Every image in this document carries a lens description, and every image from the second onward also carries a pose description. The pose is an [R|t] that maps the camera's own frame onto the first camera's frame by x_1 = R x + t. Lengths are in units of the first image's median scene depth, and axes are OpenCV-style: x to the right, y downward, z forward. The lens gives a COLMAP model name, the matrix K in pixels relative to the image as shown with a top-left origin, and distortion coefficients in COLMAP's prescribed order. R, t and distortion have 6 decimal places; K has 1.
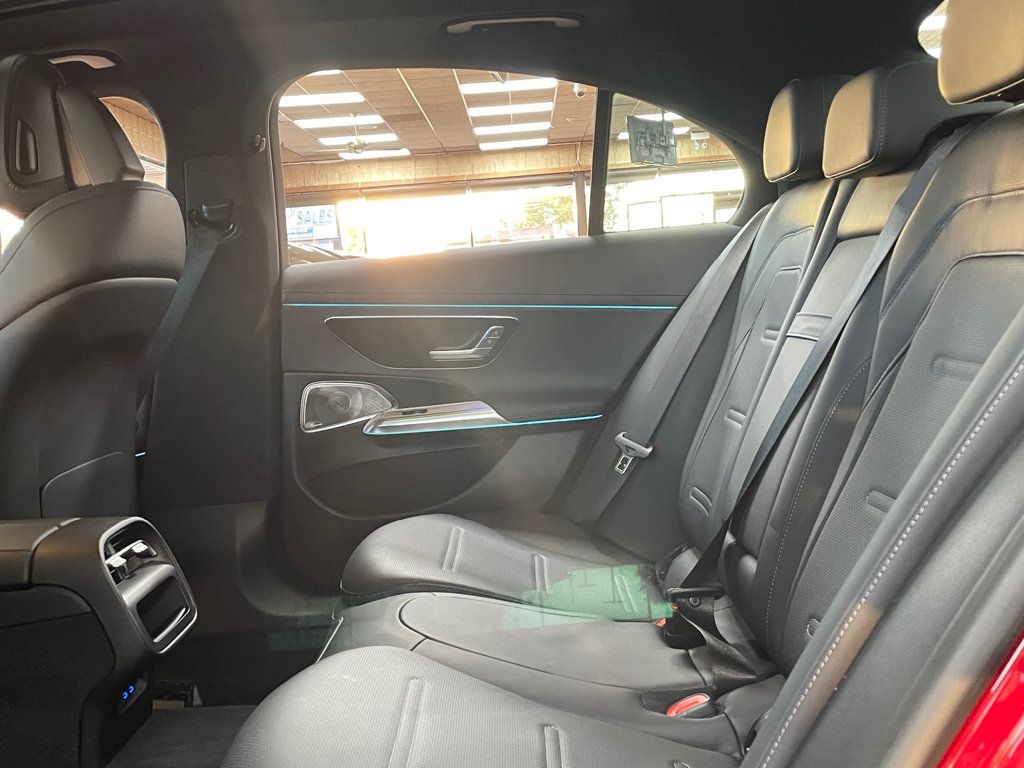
lens RADIAL K [[1098.3, 0, 511.1], [0, 1098.3, 383.5], [0, 0, 1]] dist [0.064768, 0.000000]
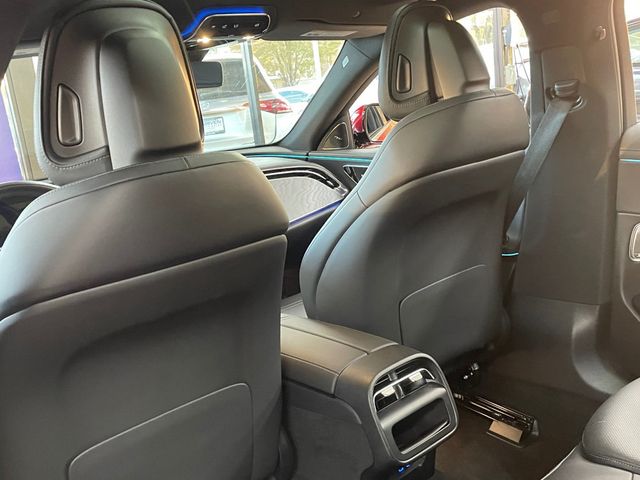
lens RADIAL K [[686.5, 0, 314.9], [0, 686.5, 238.5], [0, 0, 1]] dist [0.064768, 0.000000]
pose [[0.676165, 0.156140, -0.720015, 0.136442], [0.002349, 0.976823, 0.214036, -0.153176], [0.736746, -0.146415, 0.660127, 0.221614]]
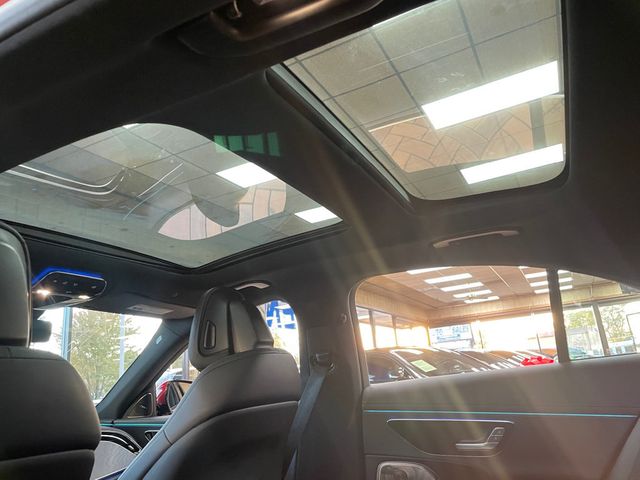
lens RADIAL K [[486.2, 0, 322.8], [0, 486.2, 229.6], [0, 0, 1]] dist [0.046966, -0.027934]
pose [[0.900578, -0.140065, -0.411511, 0.086304], [-0.010882, 0.939106, -0.343455, -0.074523], [0.434559, 0.313786, 0.844214, 0.249899]]
